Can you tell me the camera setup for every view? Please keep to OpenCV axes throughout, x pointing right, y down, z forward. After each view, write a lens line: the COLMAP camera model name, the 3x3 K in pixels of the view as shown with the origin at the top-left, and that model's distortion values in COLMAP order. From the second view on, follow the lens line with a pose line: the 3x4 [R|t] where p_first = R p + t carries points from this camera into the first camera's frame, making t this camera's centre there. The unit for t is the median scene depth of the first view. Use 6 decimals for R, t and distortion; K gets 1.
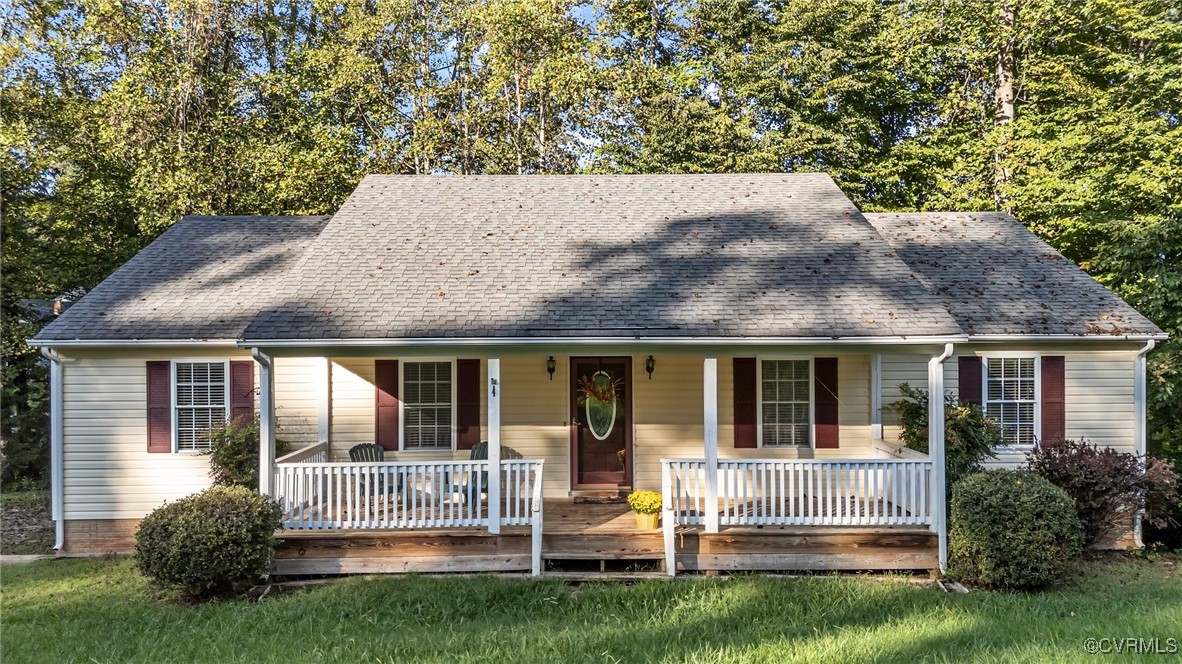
lens RADIAL K [[879.7, 0, 593.2], [0, 879.7, 336.4], [0, 0, 1]] dist [0.060541, -0.056637]
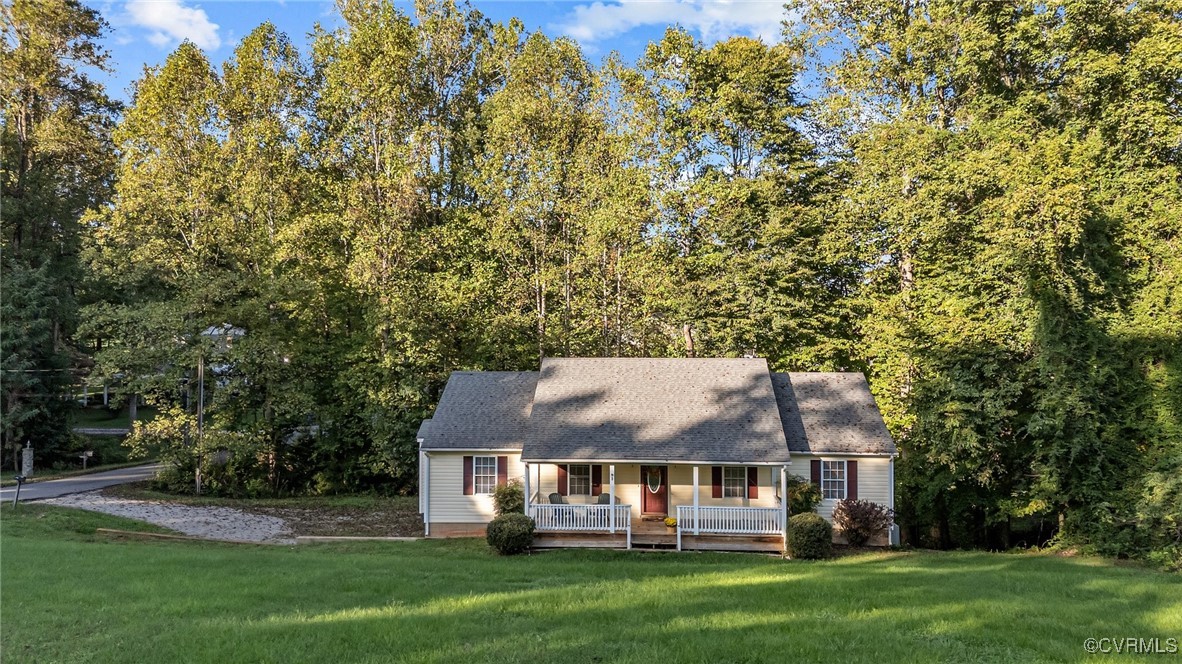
lens RADIAL K [[879.7, 0, 588.3], [0, 879.7, 319.9], [0, 0, 1]] dist [0.060541, -0.056637]
pose [[0.997062, 0.004529, -0.076470, 0.011854], [-0.005457, 0.999914, -0.011928, -0.312166], [0.076409, 0.012310, 0.997001, -1.342323]]
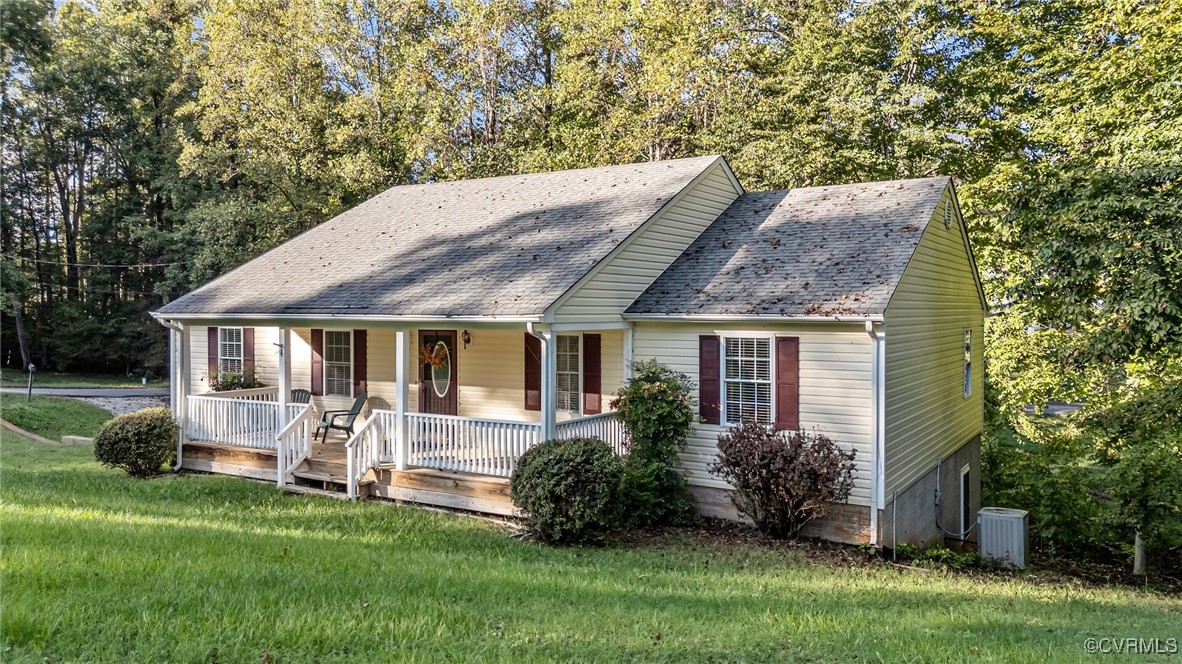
lens RADIAL K [[879.7, 0, 593.6], [0, 879.7, 323.6], [0, 0, 1]] dist [0.060541, -0.056637]
pose [[0.845592, 0.013674, -0.533655, 0.865636], [-0.004457, 0.999818, 0.018555, -0.009223], [0.533812, -0.013312, 0.845499, 0.071192]]
